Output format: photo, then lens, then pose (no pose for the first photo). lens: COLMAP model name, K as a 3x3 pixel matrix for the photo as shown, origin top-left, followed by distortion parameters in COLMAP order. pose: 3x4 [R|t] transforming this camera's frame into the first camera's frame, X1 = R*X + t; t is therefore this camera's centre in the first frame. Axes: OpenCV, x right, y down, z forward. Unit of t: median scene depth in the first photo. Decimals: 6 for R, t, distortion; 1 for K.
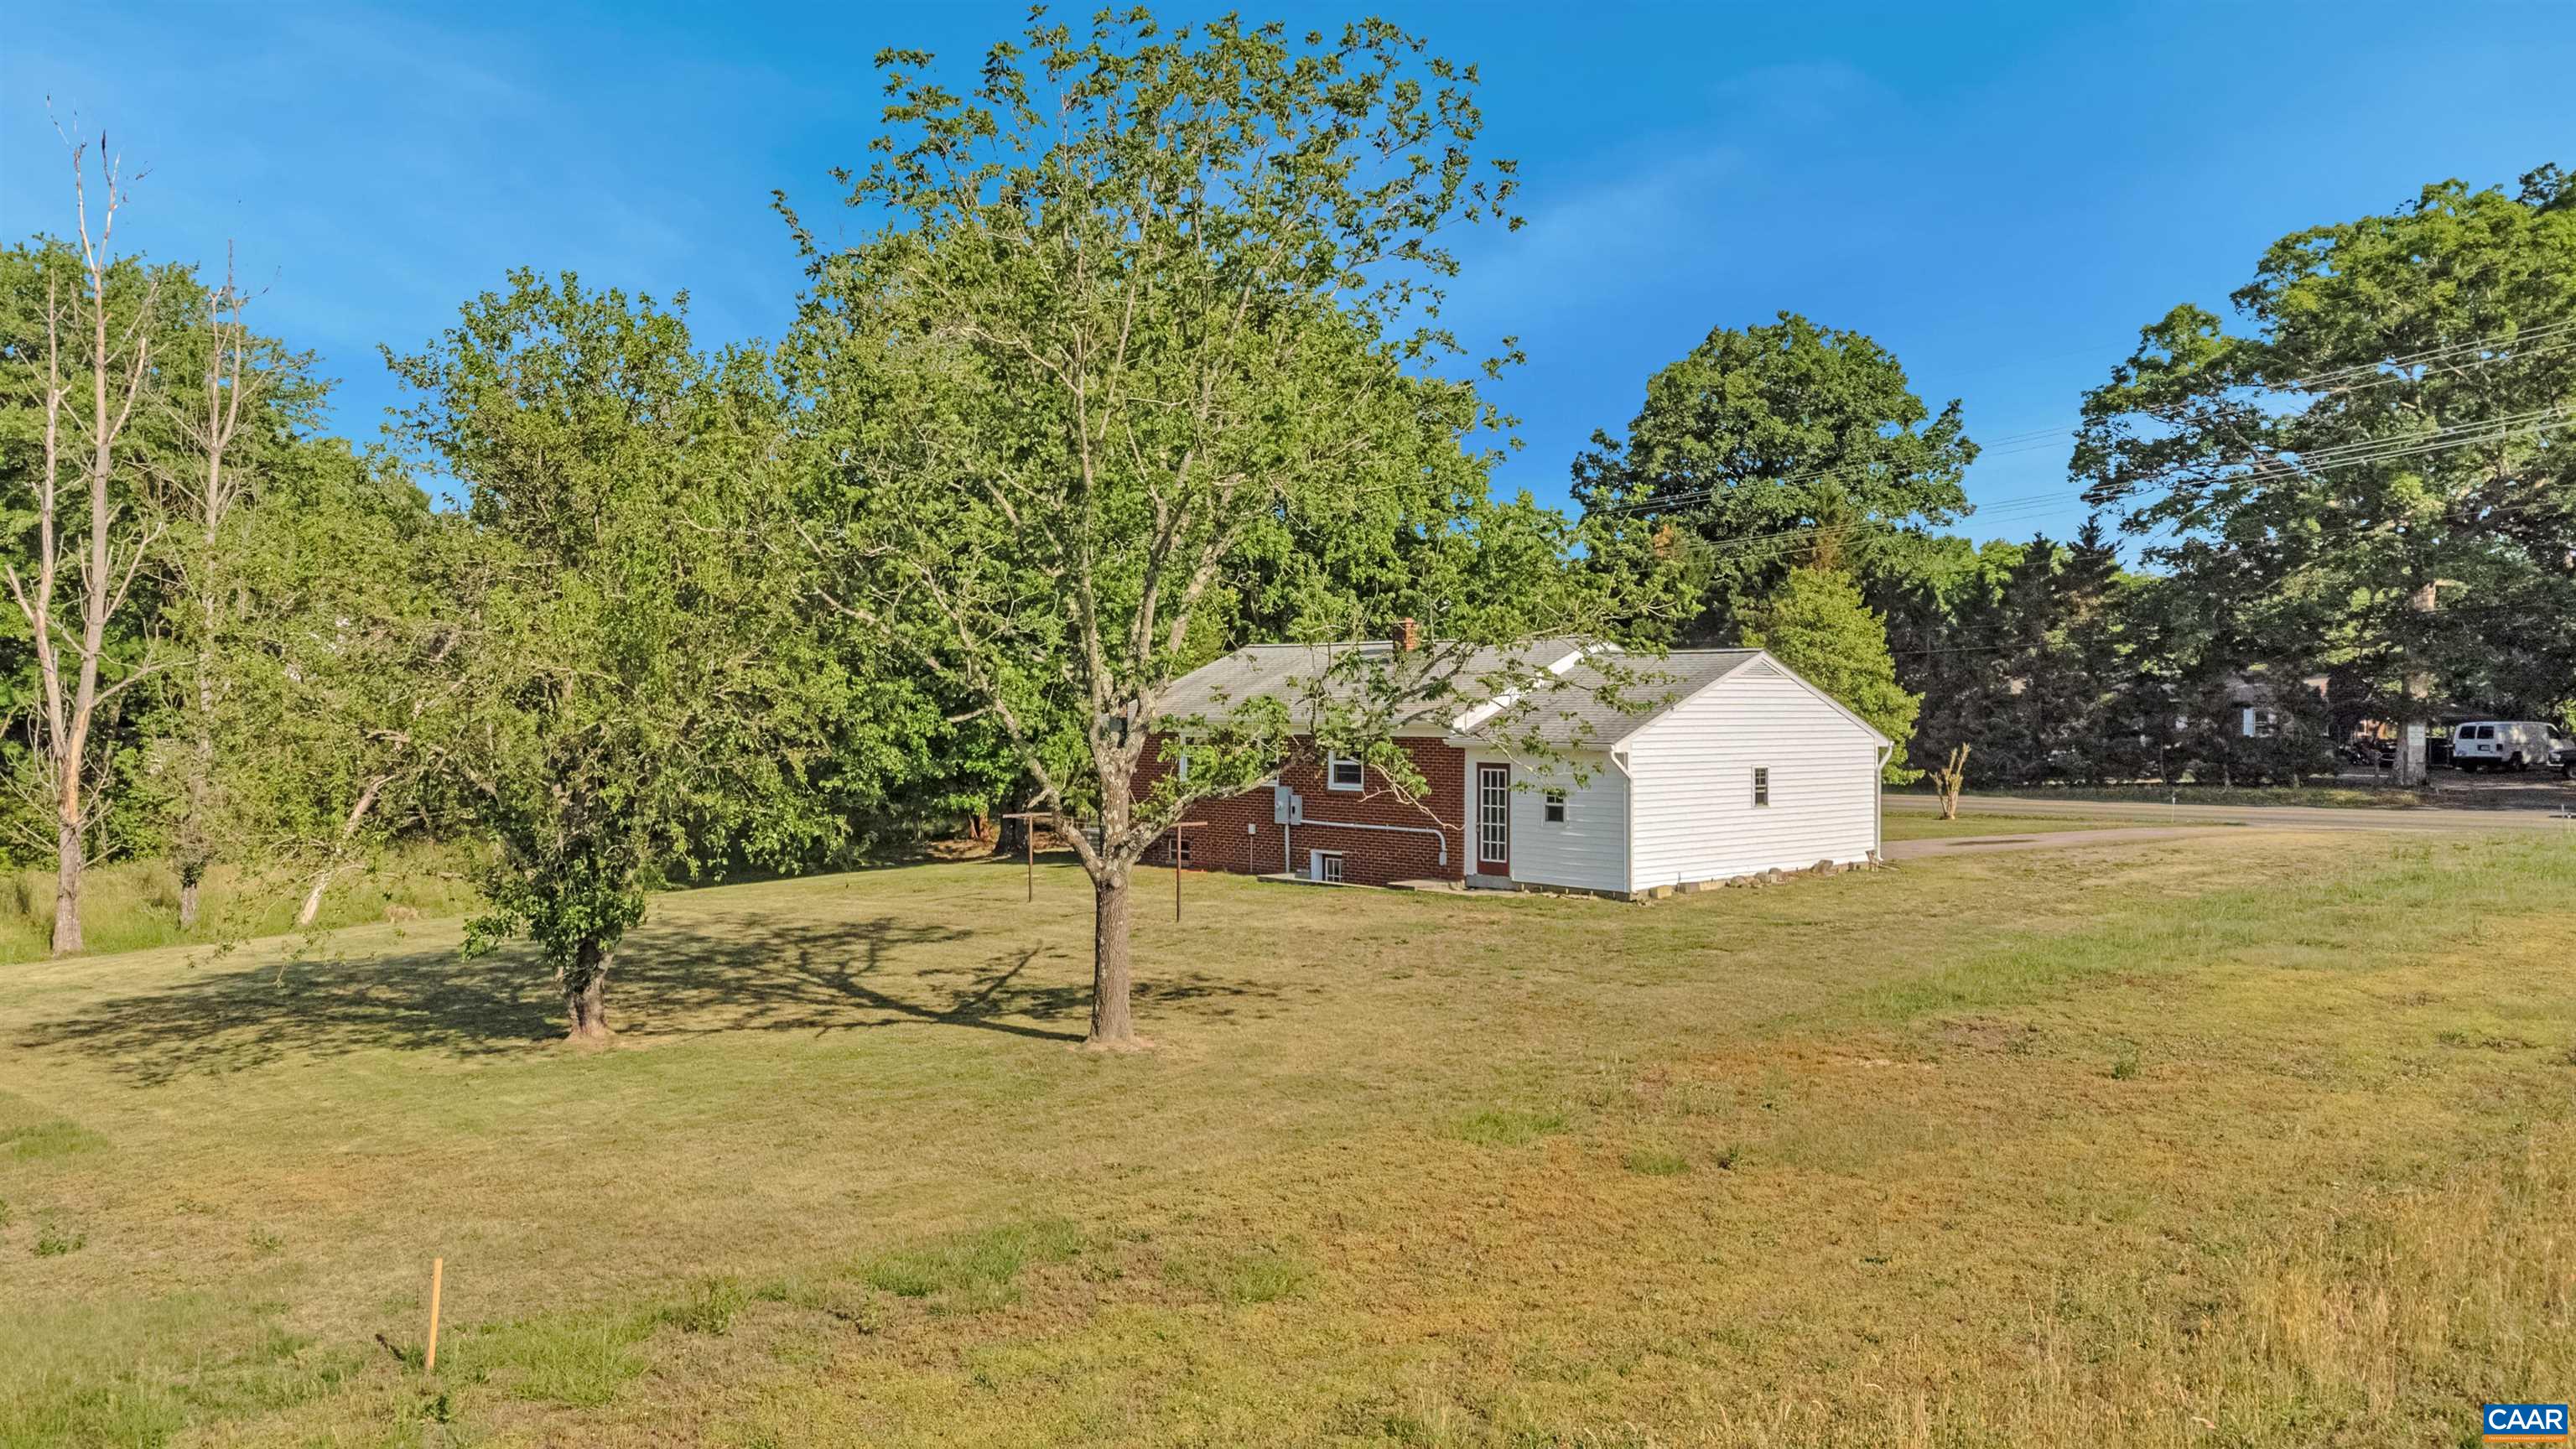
lens RADIAL K [[1900.8, 0, 1293.9], [0, 1900.8, 731.9], [0, 0, 1]] dist [0.082608, -0.133796]
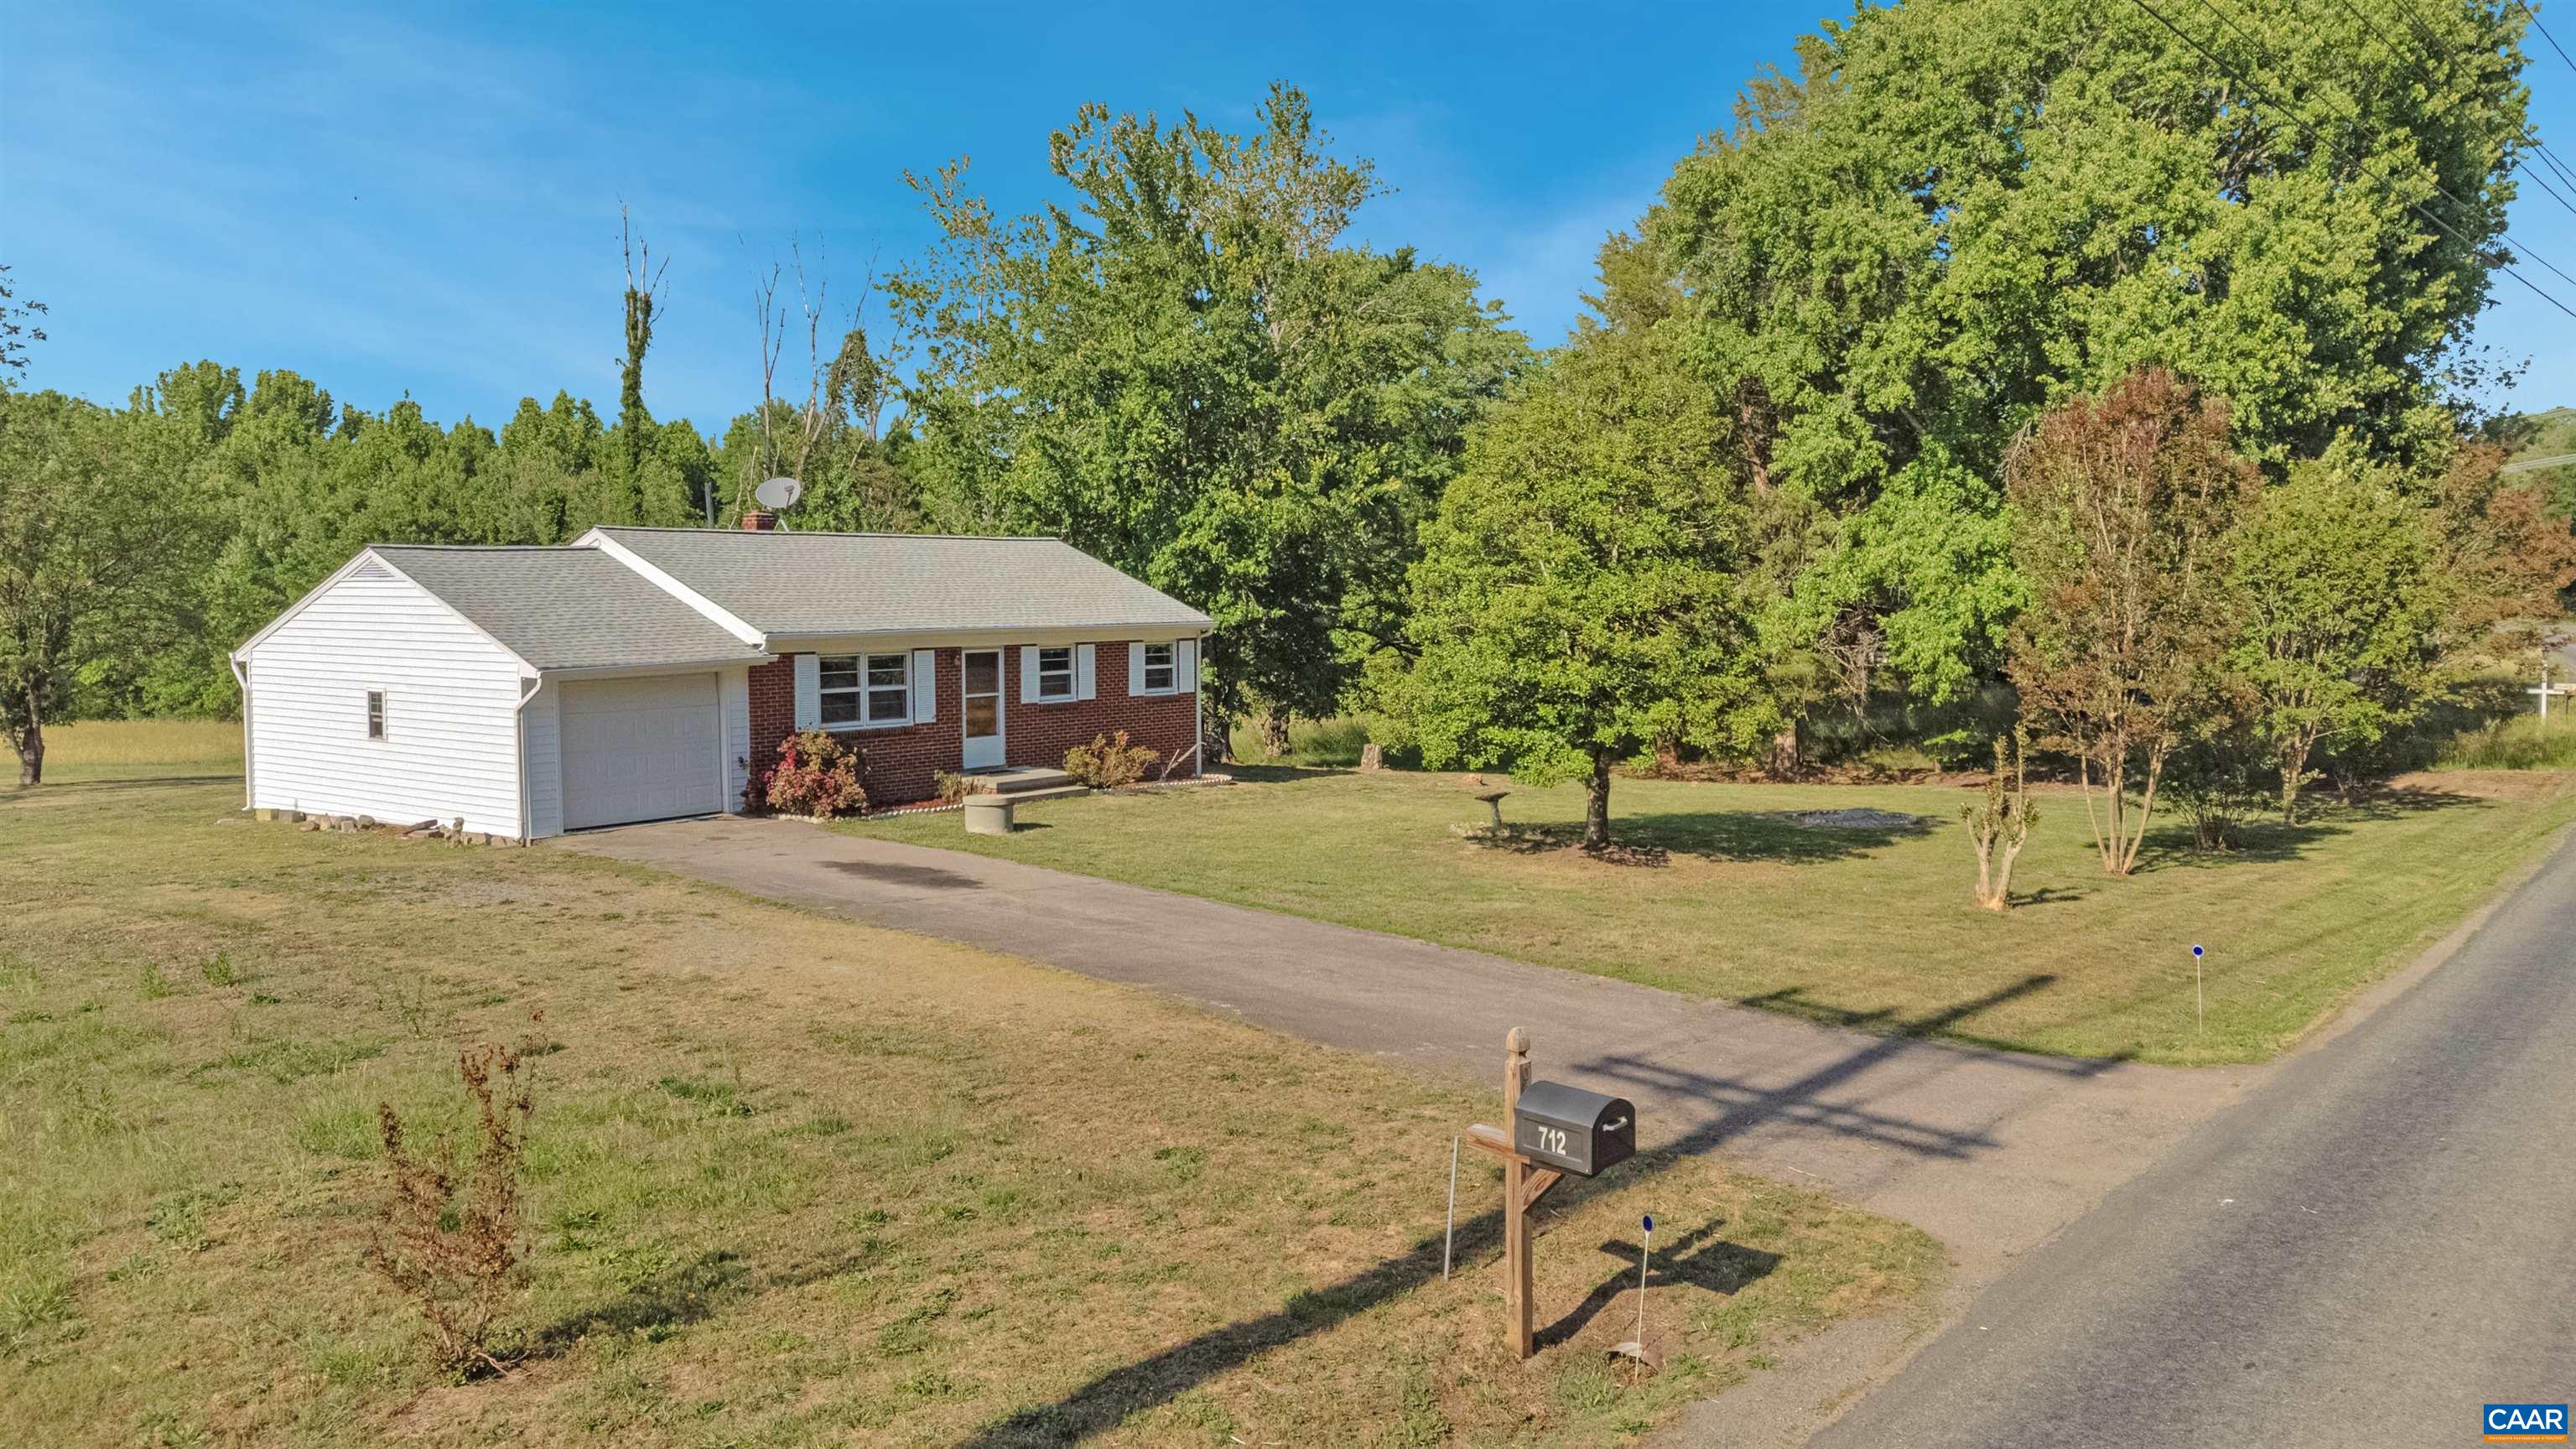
lens RADIAL K [[1908.9, 0, 1288.0], [0, 1908.9, 724.5], [0, 0, 1]] dist [0.041329, 0.000865]
pose [[0.158226, 0.072458, -0.984741, 1.043142], [-0.008778, 0.997368, 0.071977, -0.027833], [0.987364, -0.002745, 0.158445, 1.172071]]
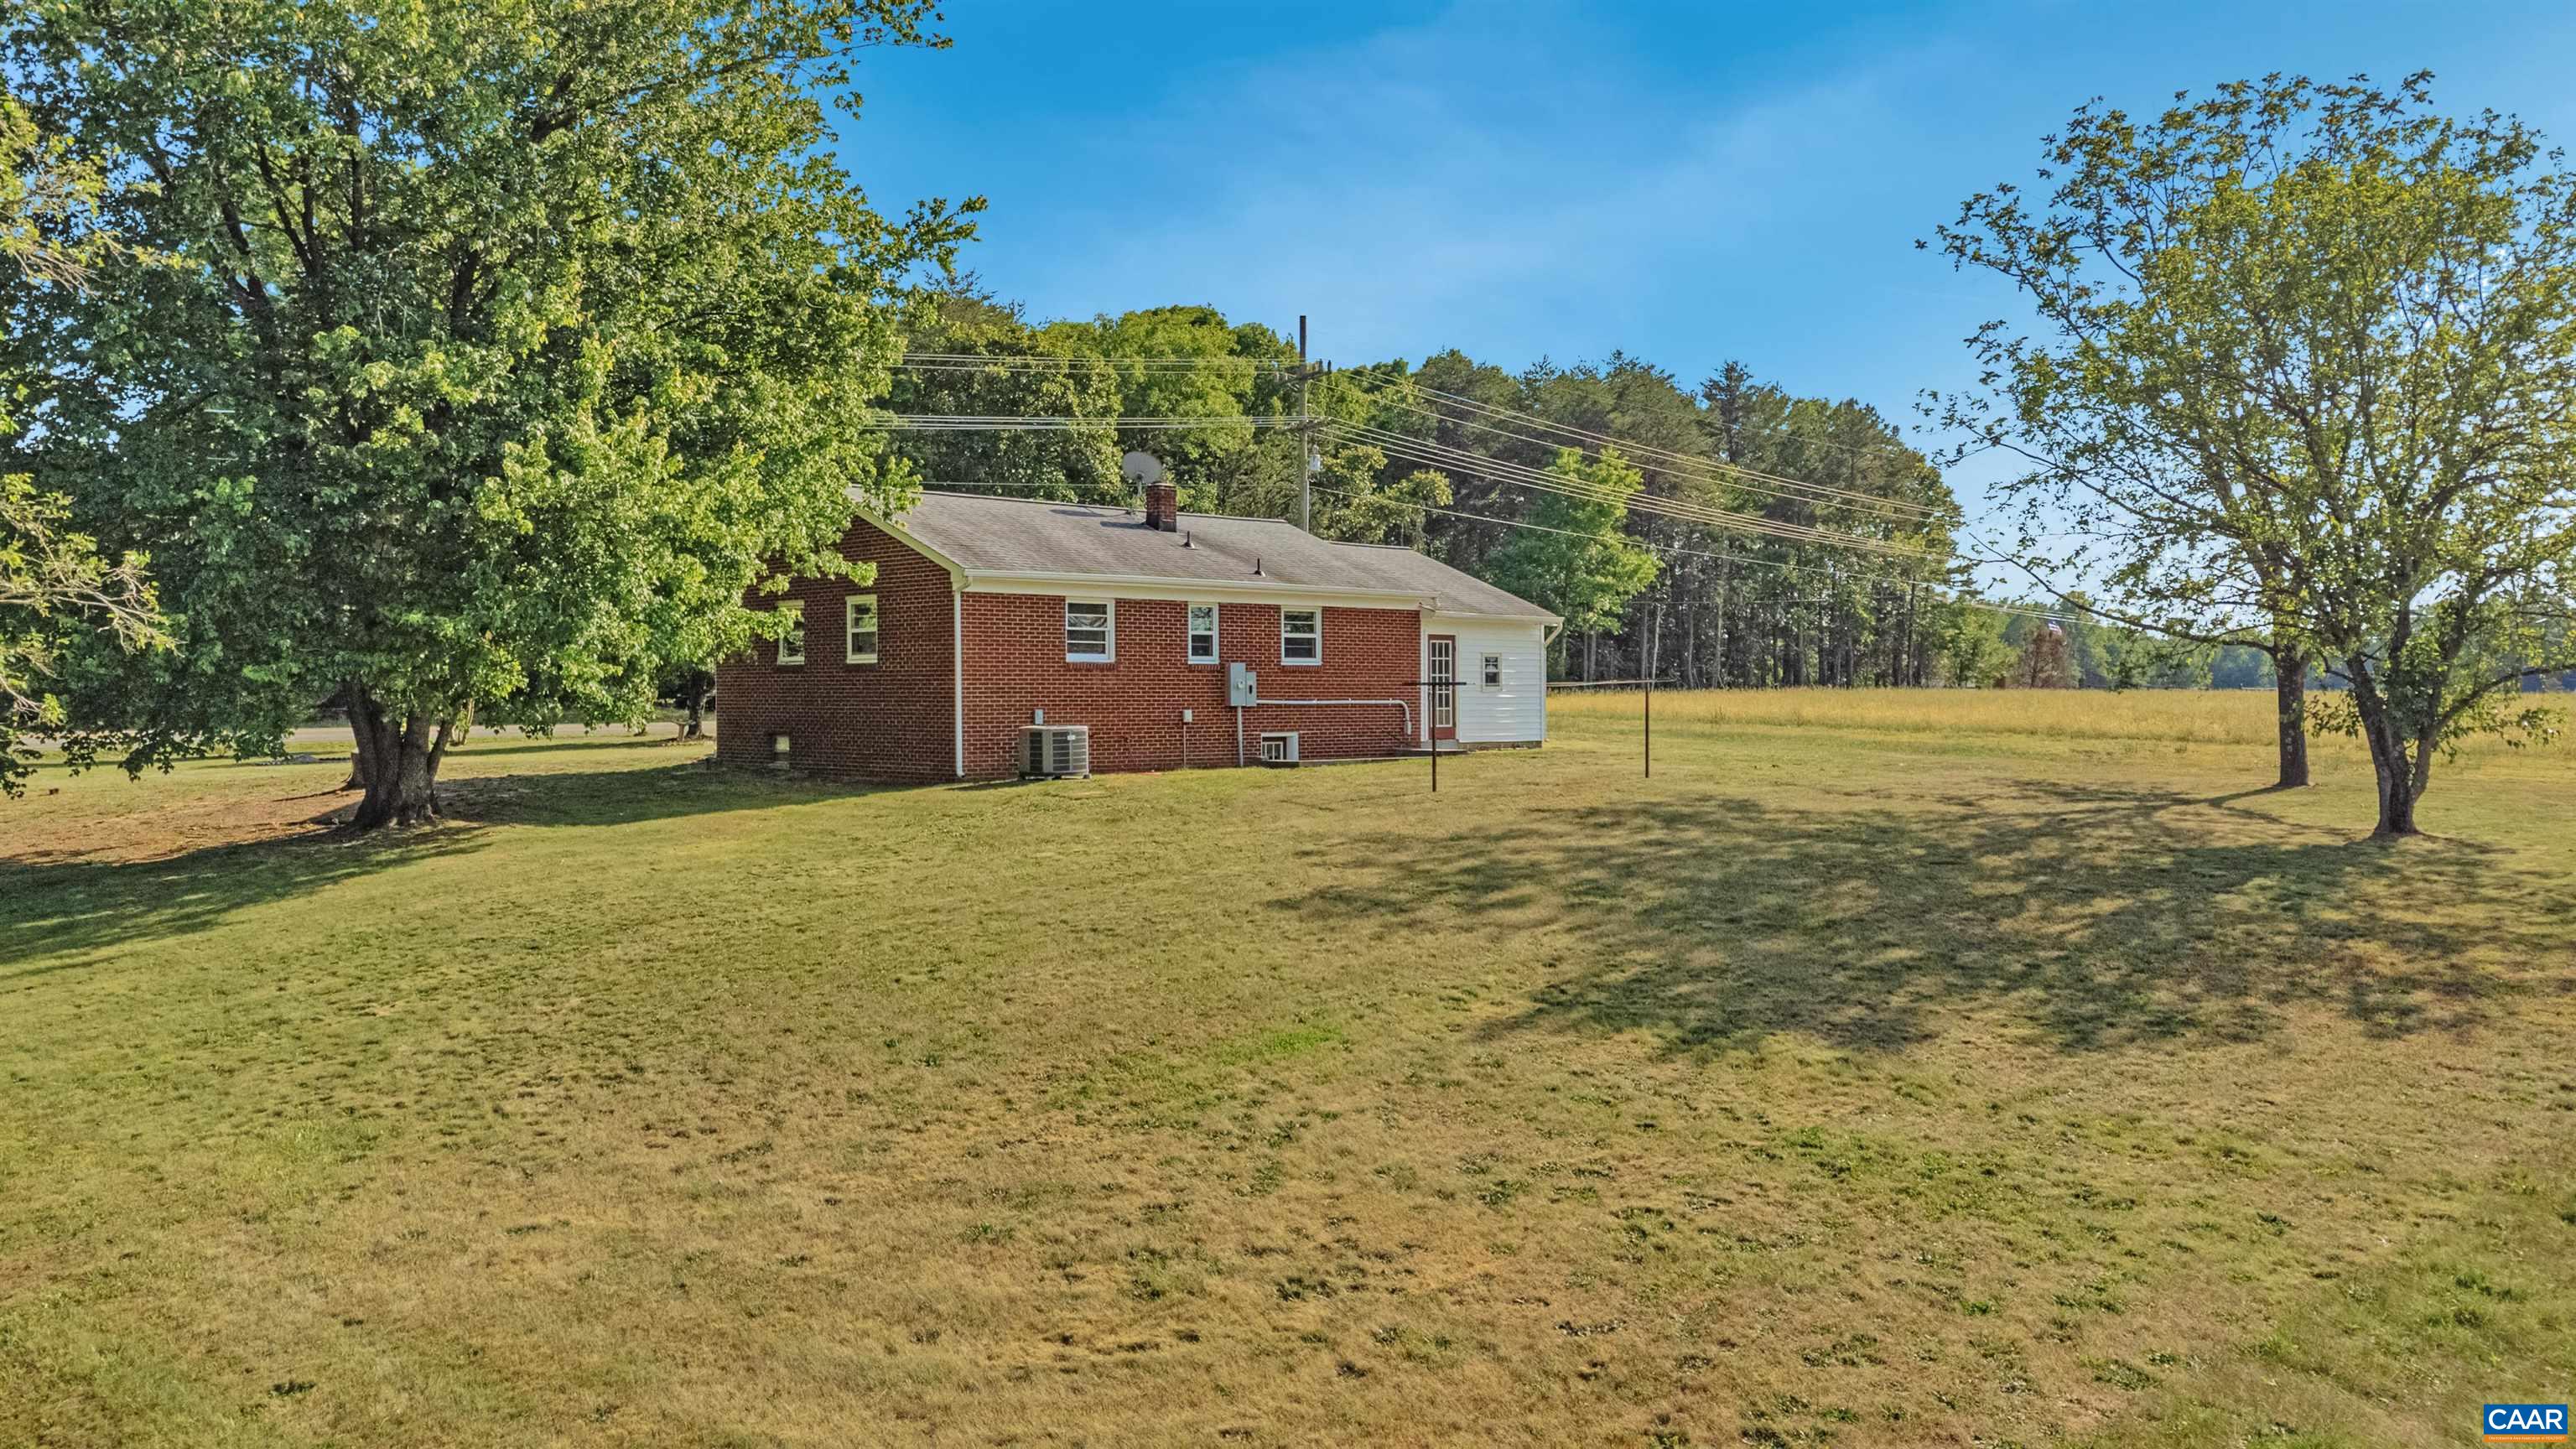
lens RADIAL K [[1914.2, 0, 1288.0], [0, 1914.2, 724.5], [0, 0, 1]] dist [0.052287, 0.000016]
pose [[0.004113, -0.035436, 0.999363, -0.898975], [0.000736, 0.999372, 0.035433, 0.026497], [-0.999991, 0.000590, 0.004136, 0.997964]]
